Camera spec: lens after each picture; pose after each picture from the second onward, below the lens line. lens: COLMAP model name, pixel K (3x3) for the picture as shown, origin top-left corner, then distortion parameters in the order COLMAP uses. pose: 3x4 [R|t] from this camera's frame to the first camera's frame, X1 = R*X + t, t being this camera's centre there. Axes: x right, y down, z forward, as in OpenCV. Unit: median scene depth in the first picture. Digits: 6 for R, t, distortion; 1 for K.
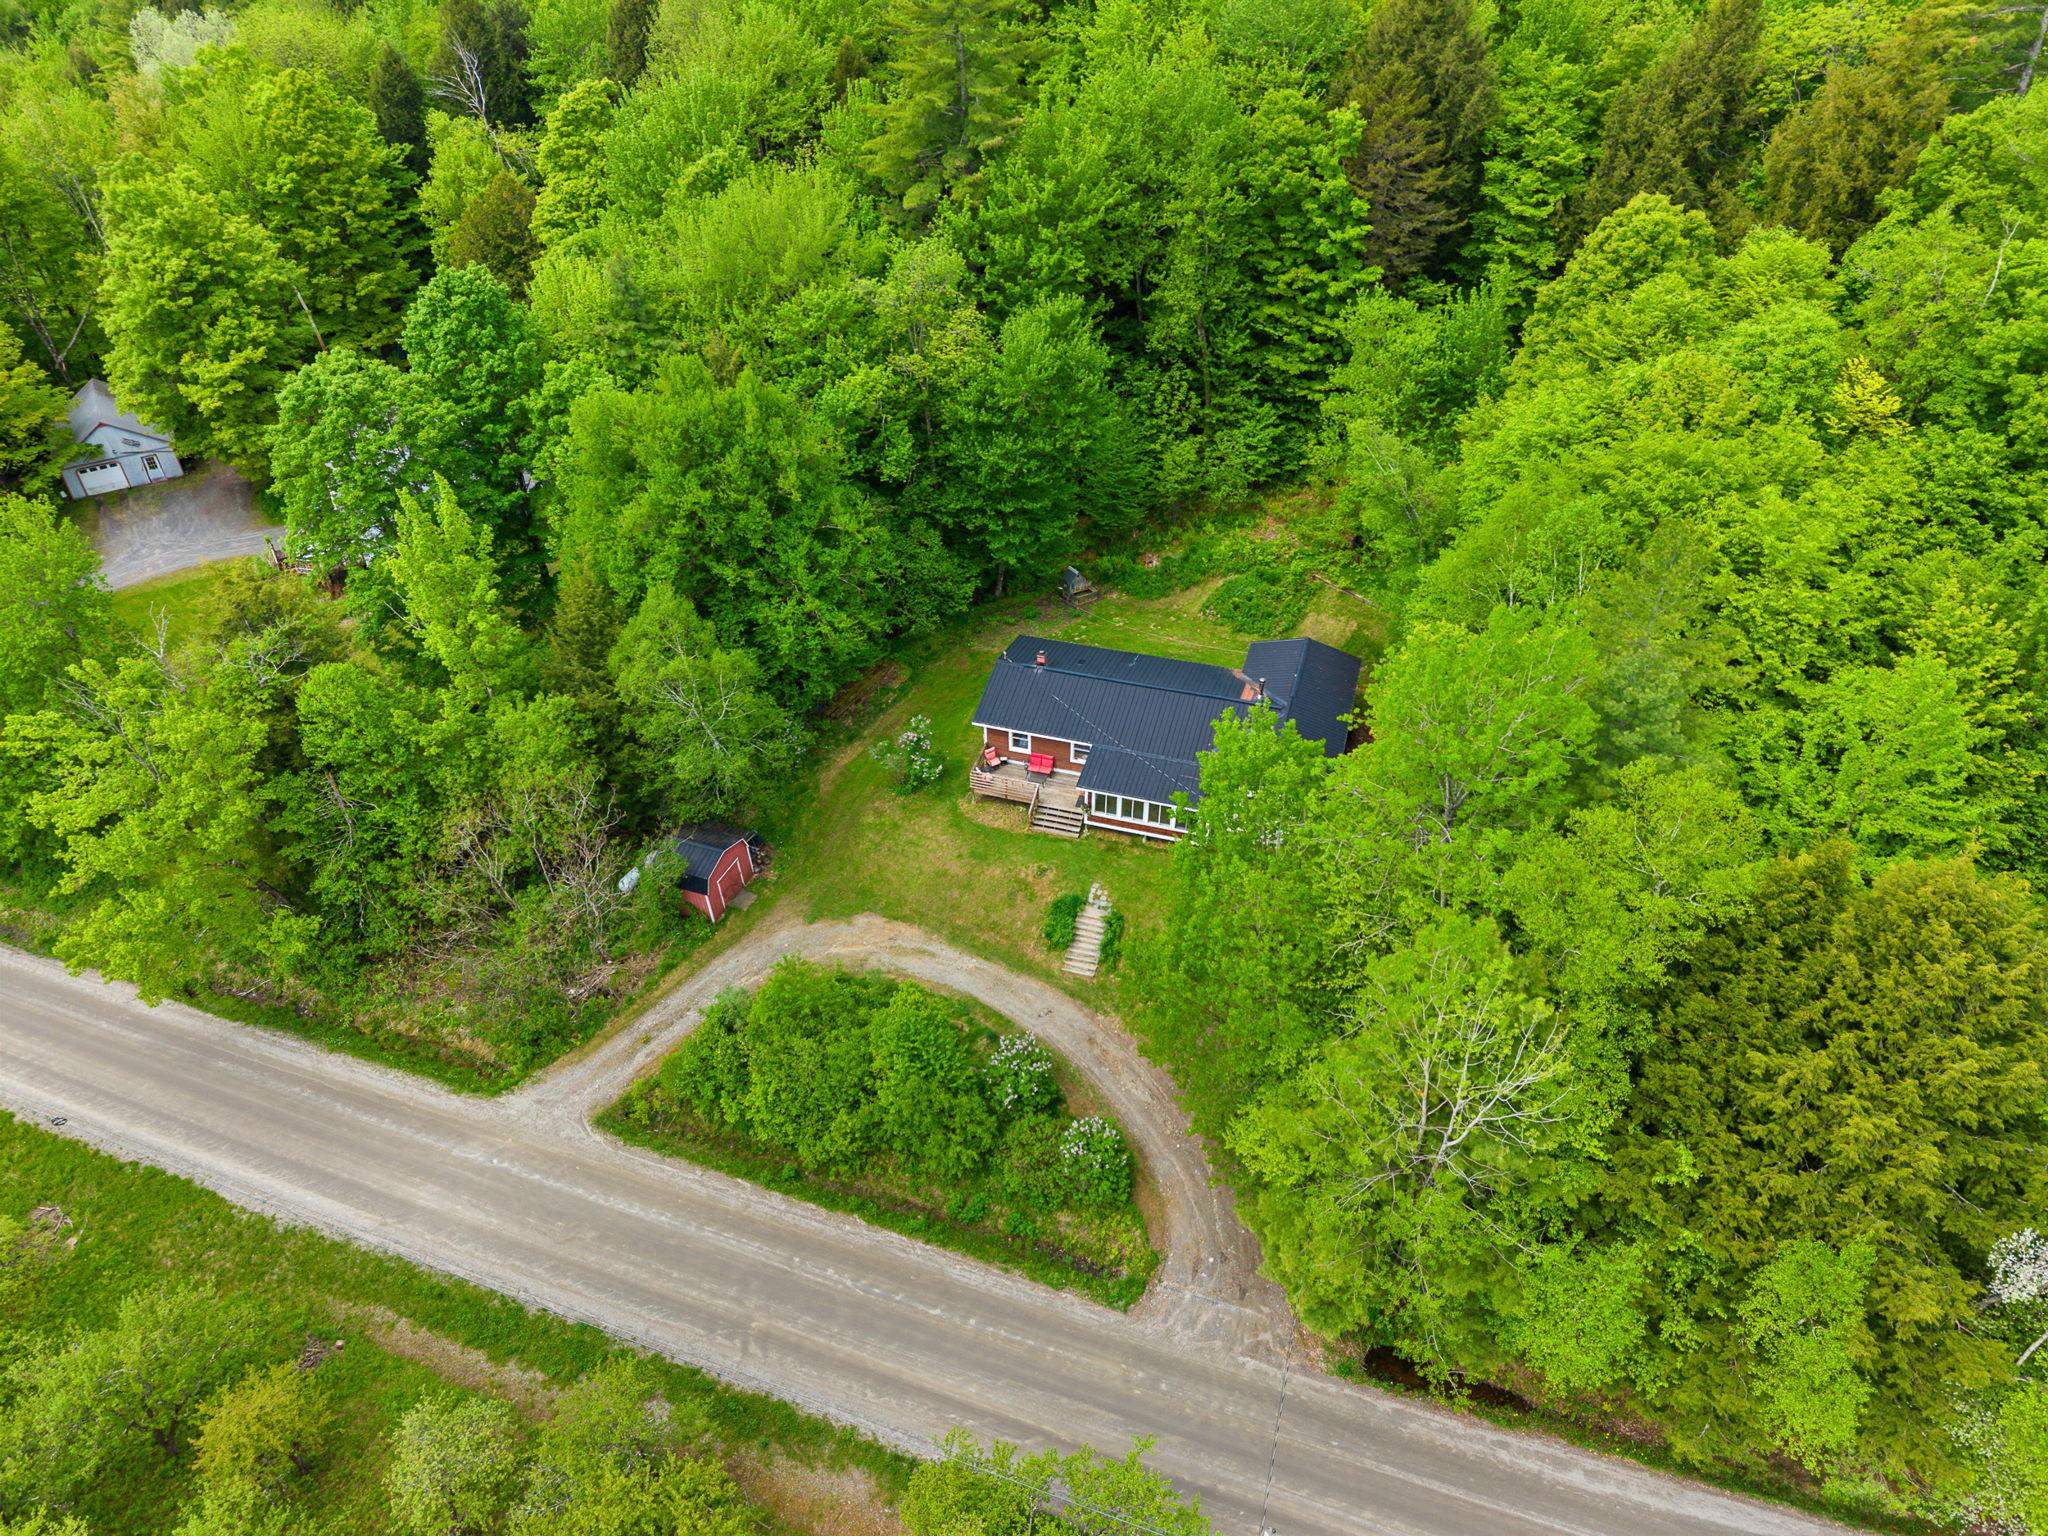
lens RADIAL K [[1360.5, 0, 1023.3], [0, 1360.5, 757.7], [0, 0, 1]] dist [0.041906, -0.045988]
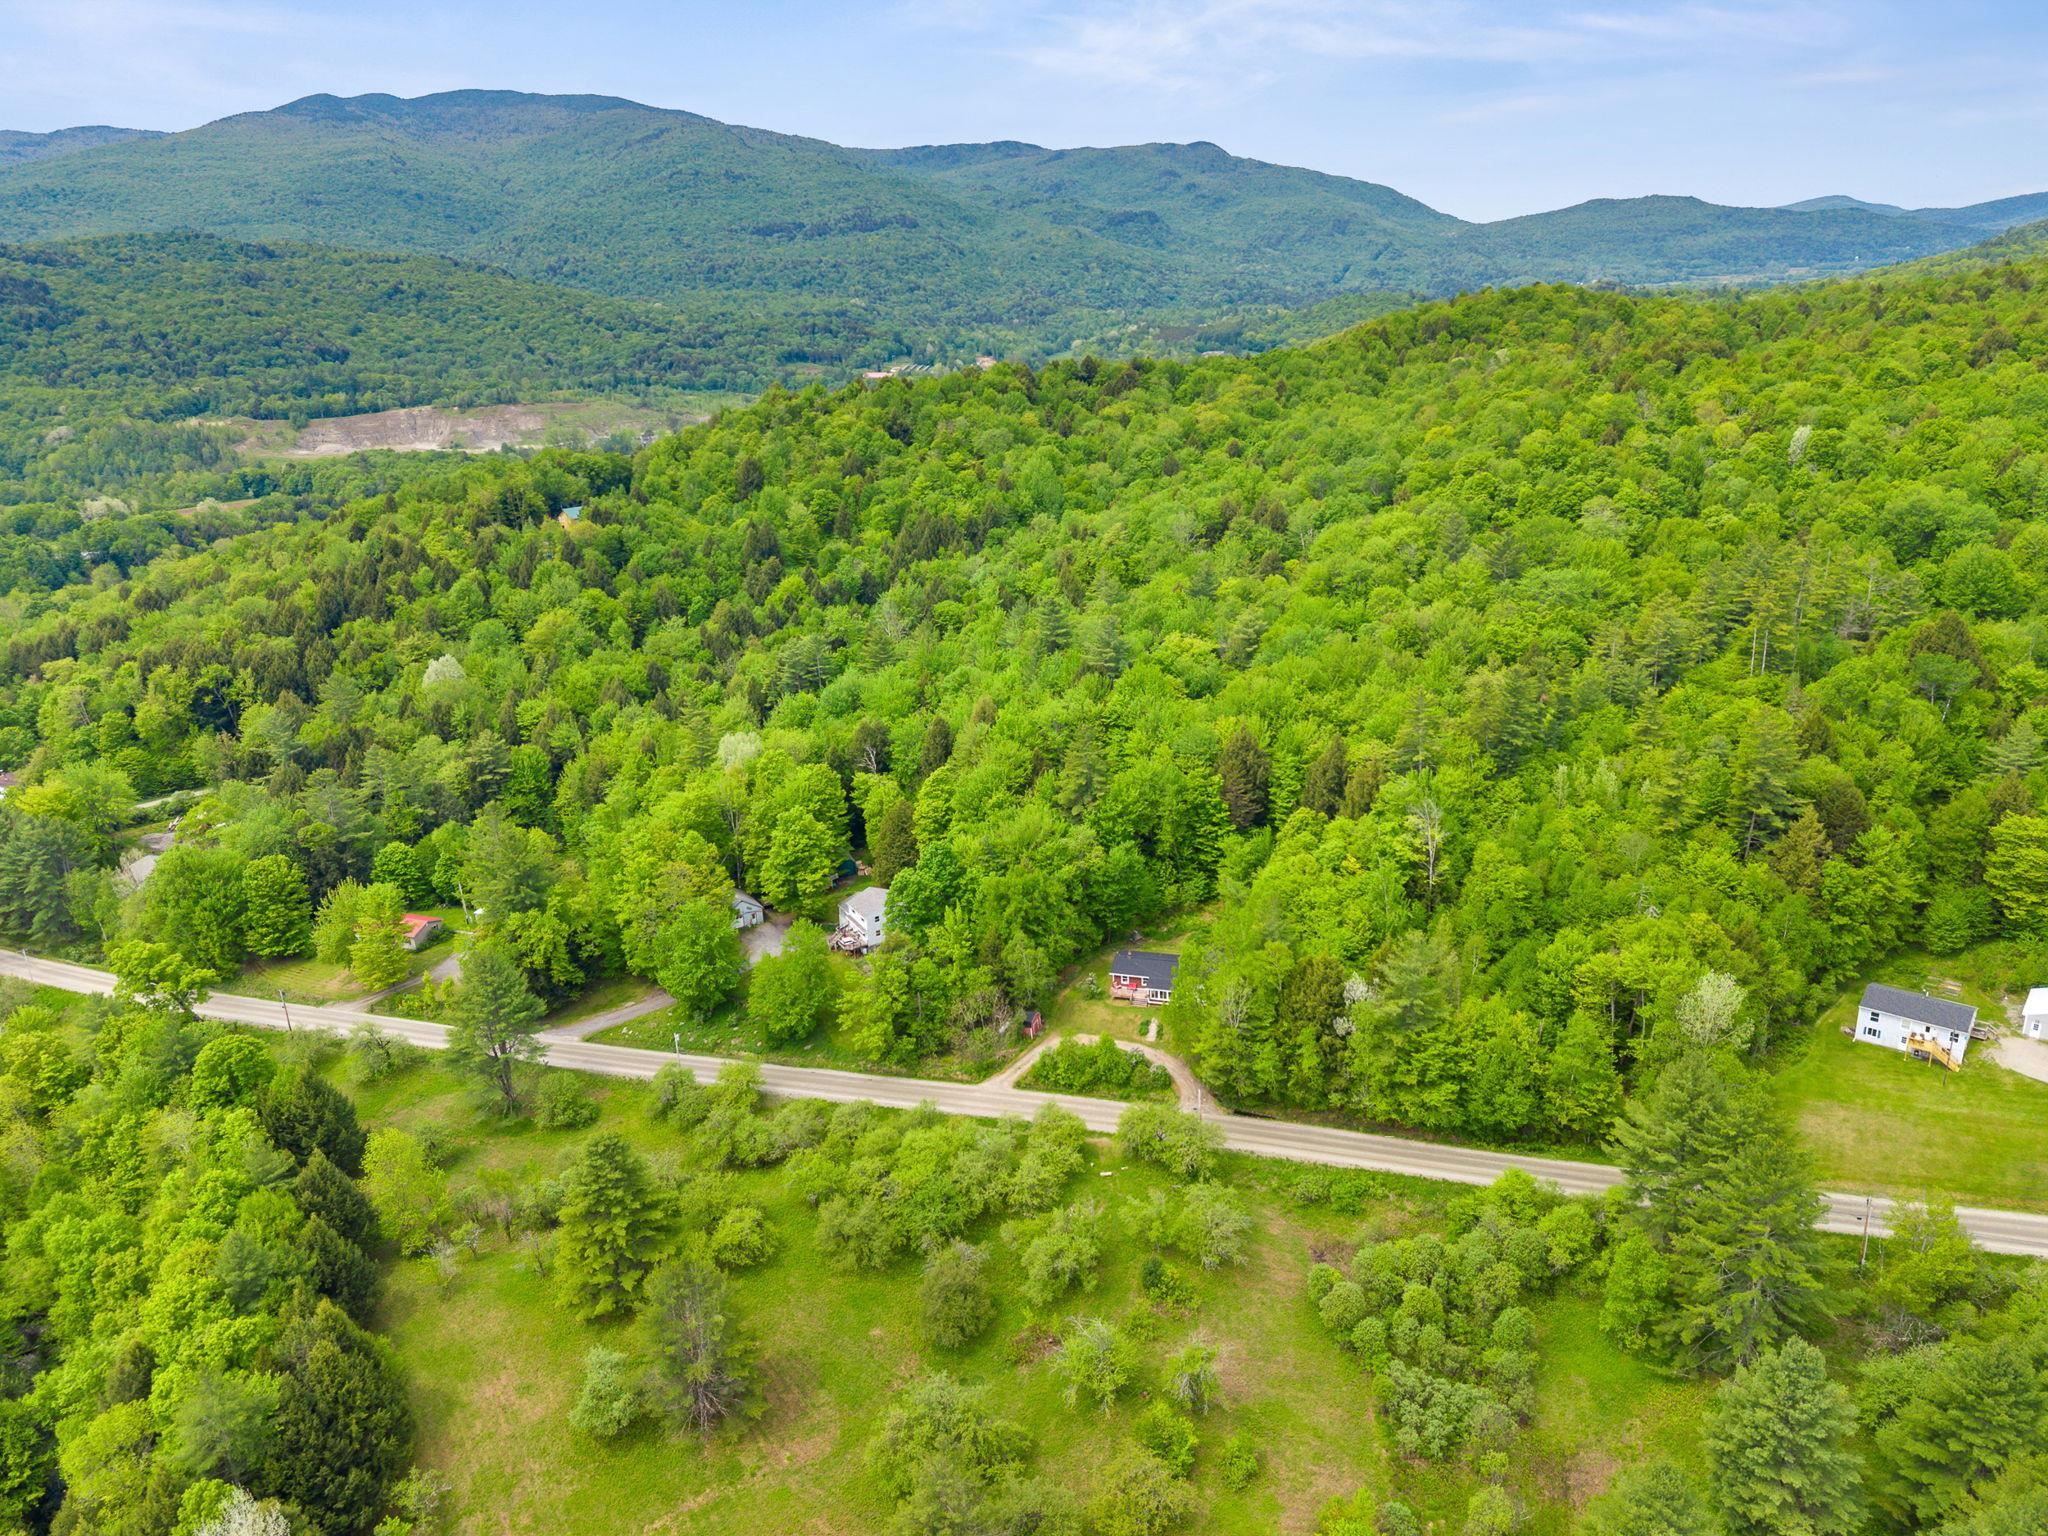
lens RADIAL K [[1360.5, 0, 1023.3], [0, 1360.5, 757.7], [0, 0, 1]] dist [0.041906, -0.045988]
pose [[0.999025, -0.043880, -0.004793, -0.197119], [0.039630, 0.939454, -0.340374, 0.559167], [0.019439, 0.339853, 0.940278, -2.094248]]
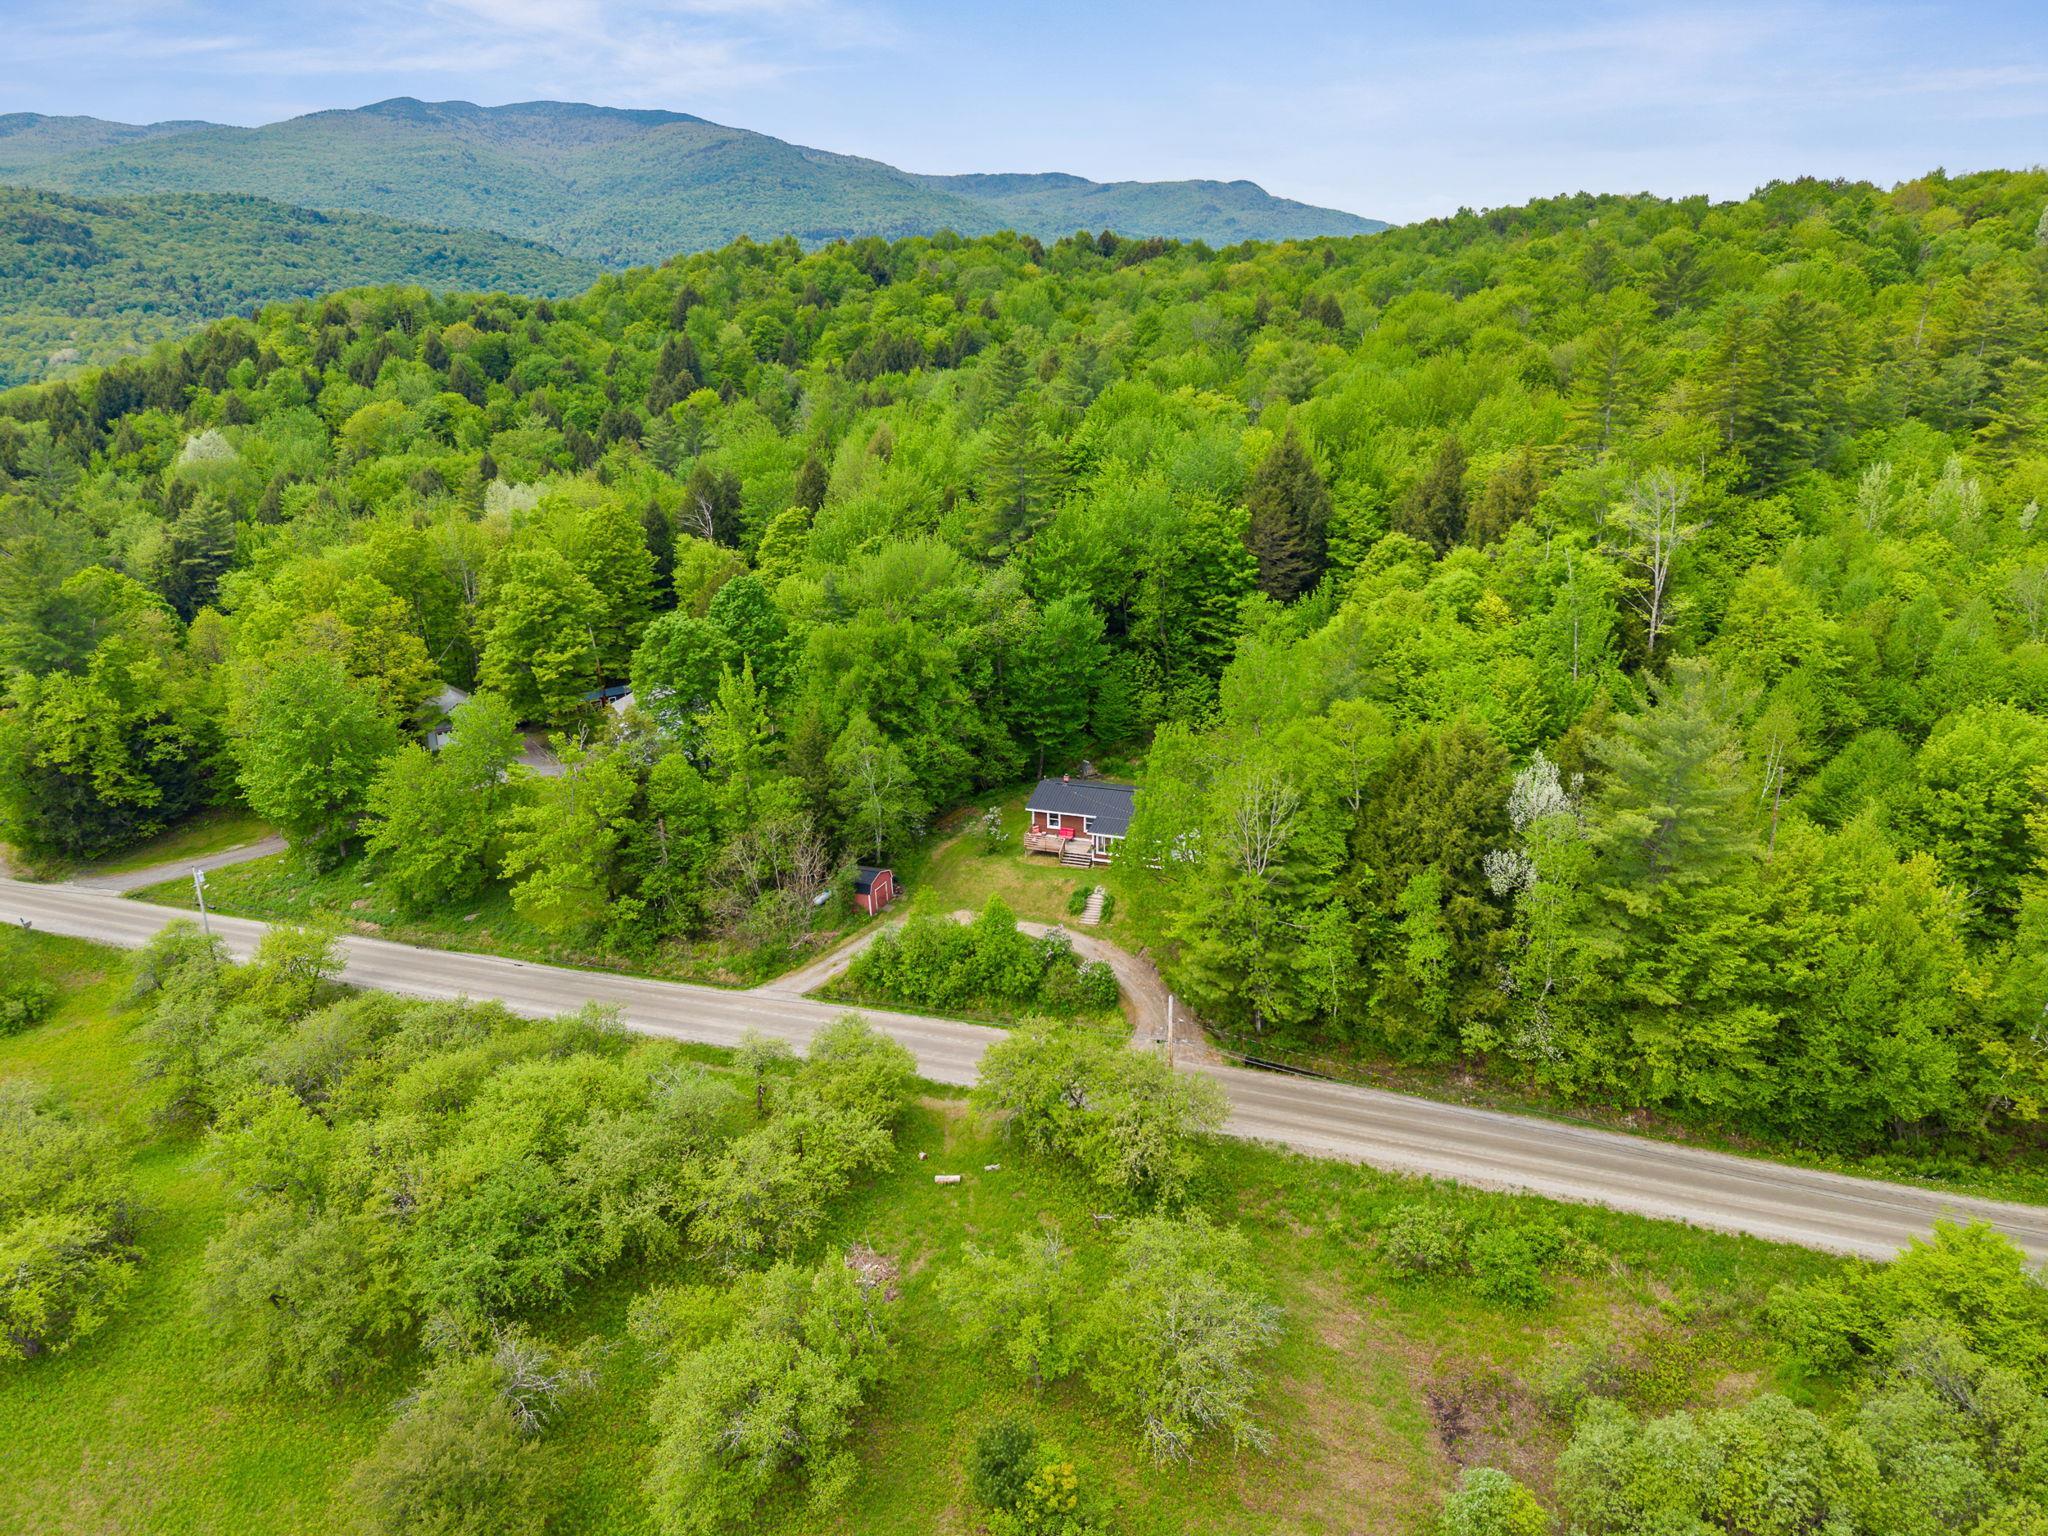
lens RADIAL K [[1333.5, 0, 1021.9], [0, 1333.5, 758.8], [0, 0, 1]] dist [0.009627, -0.007019]
pose [[0.999818, 0.004875, -0.018468, -0.011567], [-0.010839, 0.940928, -0.338434, 0.473517], [0.015728, 0.338572, 0.940809, -0.576783]]
